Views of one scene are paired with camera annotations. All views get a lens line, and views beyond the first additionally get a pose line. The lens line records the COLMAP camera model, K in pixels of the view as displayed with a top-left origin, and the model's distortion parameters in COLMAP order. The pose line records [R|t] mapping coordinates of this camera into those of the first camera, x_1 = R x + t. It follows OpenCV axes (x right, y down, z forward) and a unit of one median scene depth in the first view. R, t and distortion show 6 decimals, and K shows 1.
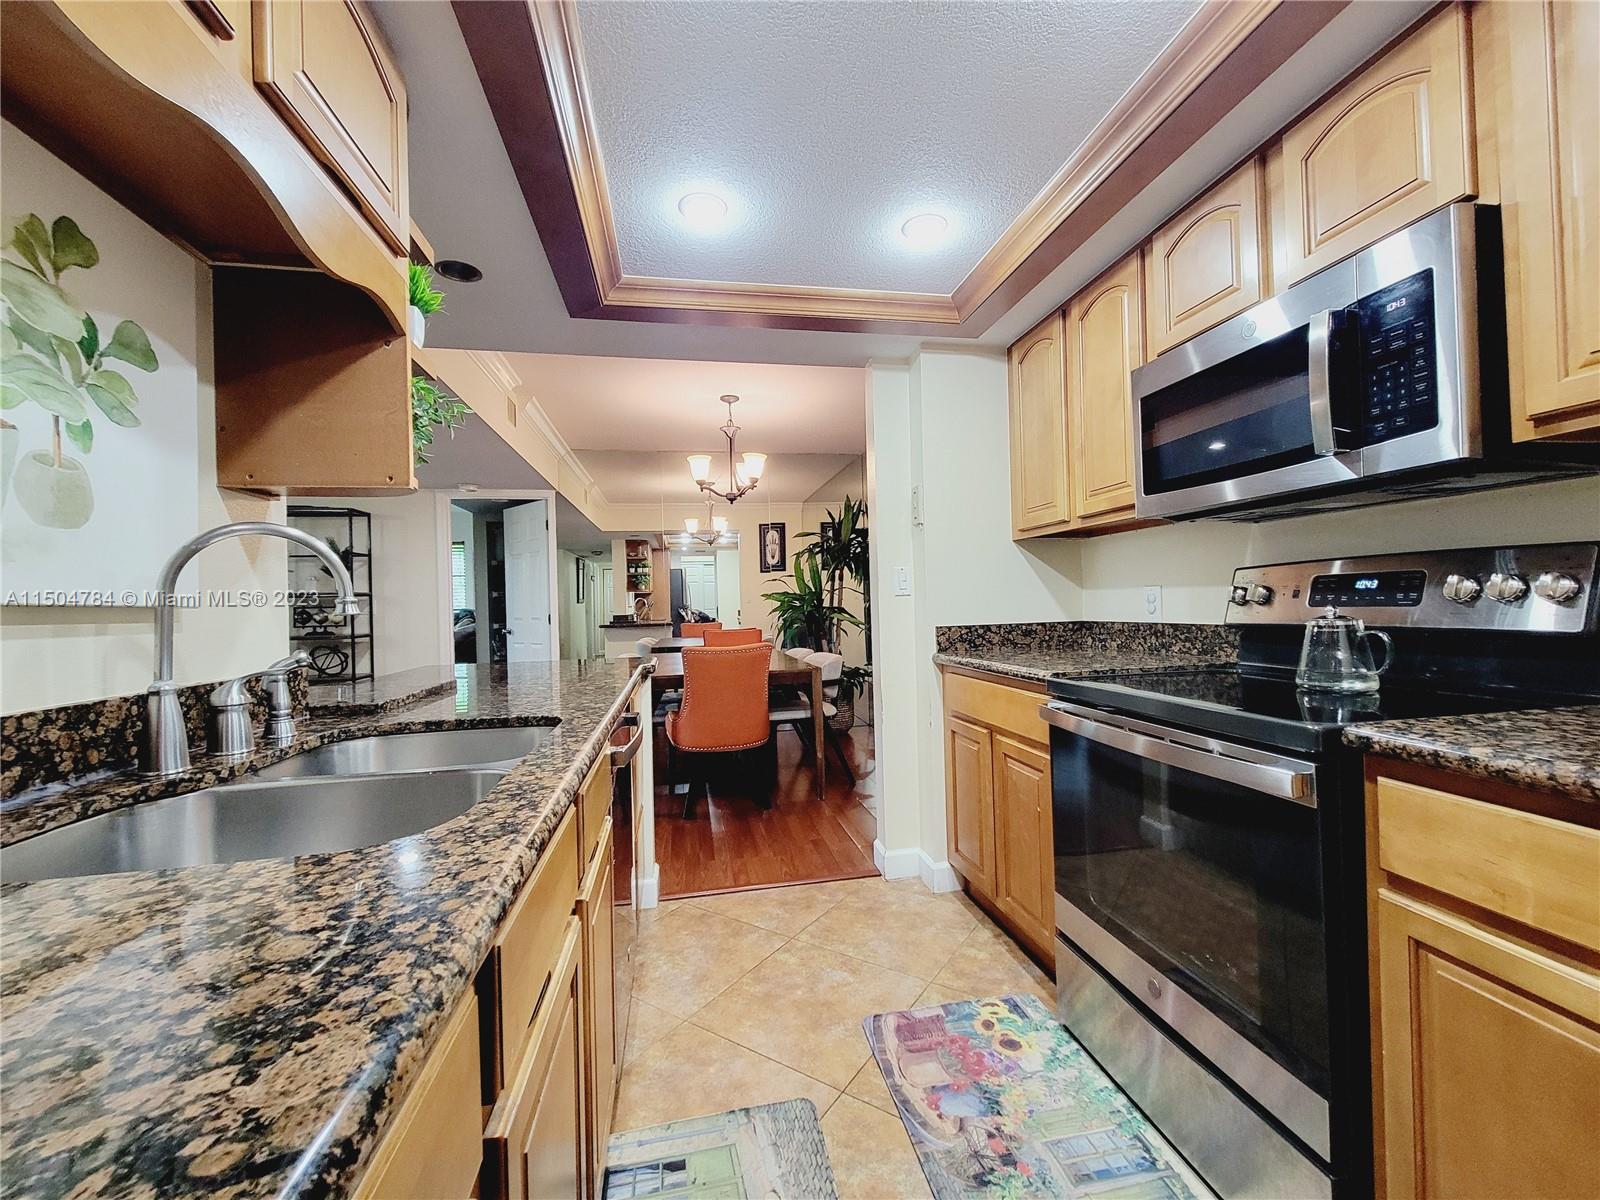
lens RADIAL K [[647.8, 0, 805.7], [0, 647.8, 602.8], [0, 0, 1]] dist [0.001290, 0.000174]
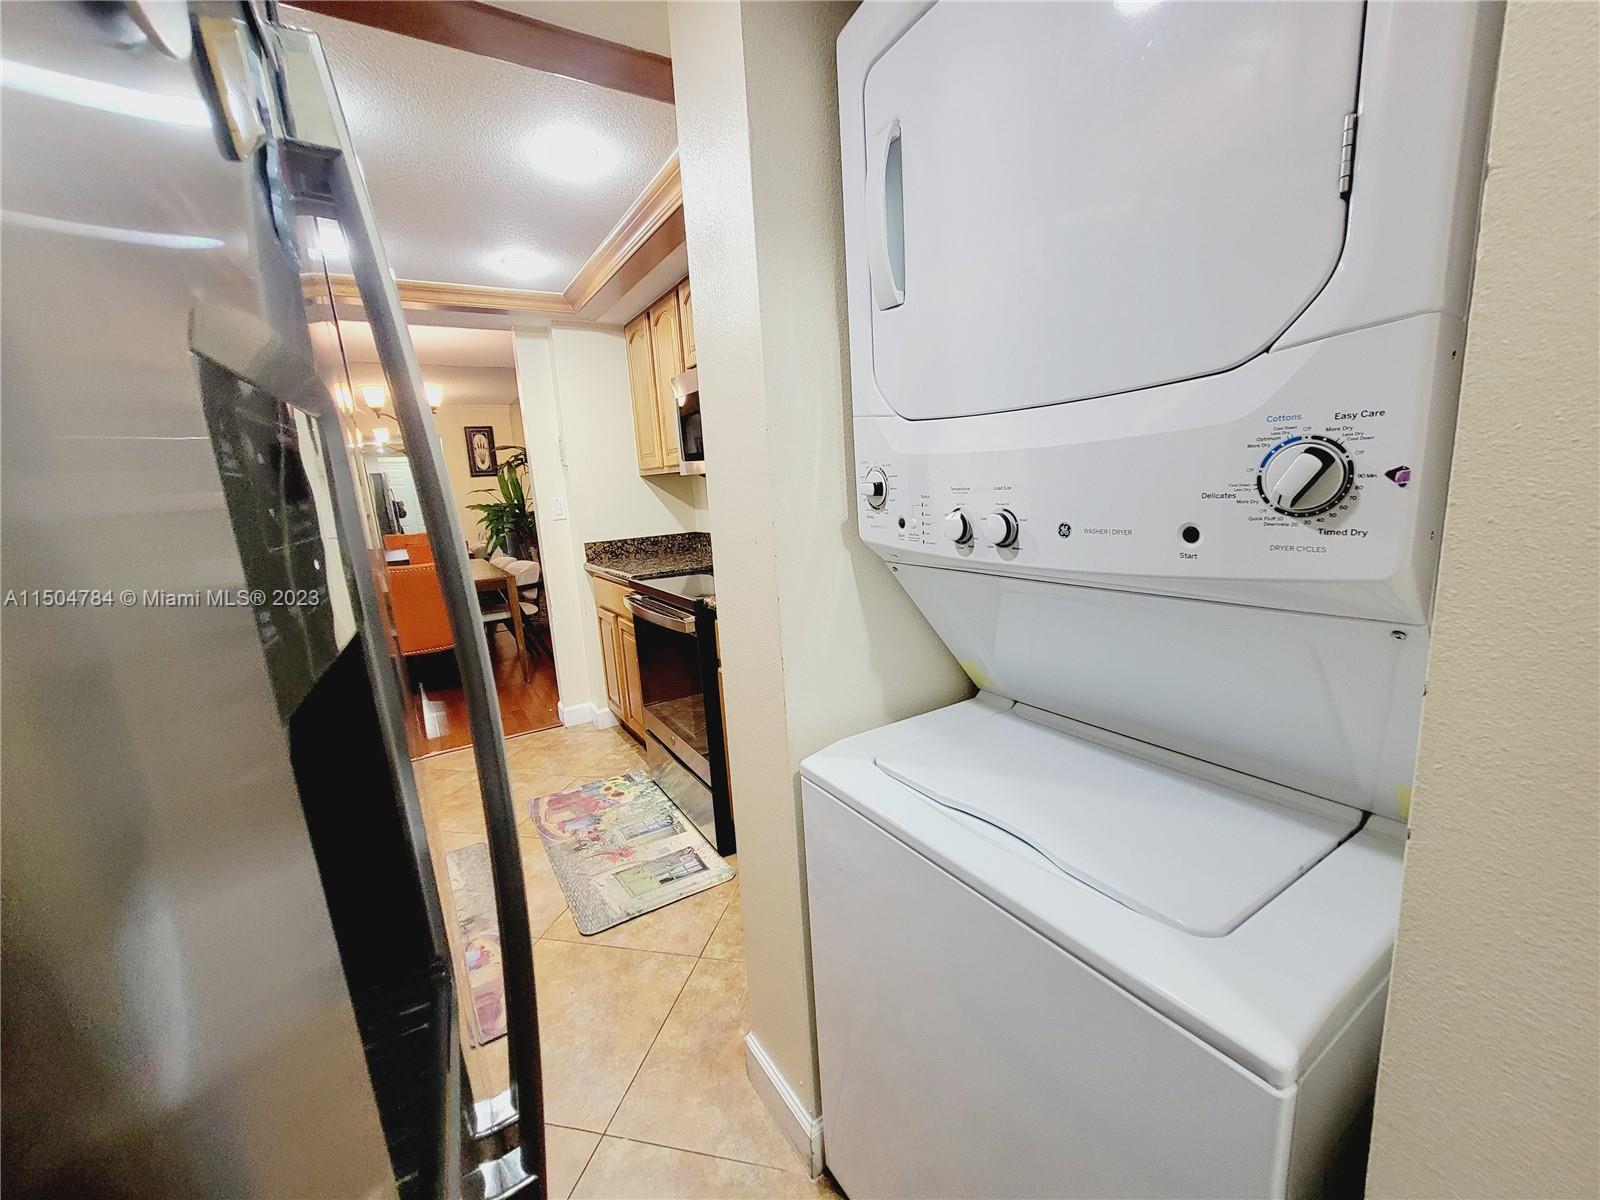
lens RADIAL K [[647.8, 0, 805.7], [0, 647.8, 602.8], [0, 0, 1]] dist [0.001290, 0.000174]
pose [[0.931747, -0.092595, 0.351104, 0.146262], [0.031101, 0.983737, 0.176903, -0.065785], [-0.361774, -0.153910, 0.919473, -0.434968]]
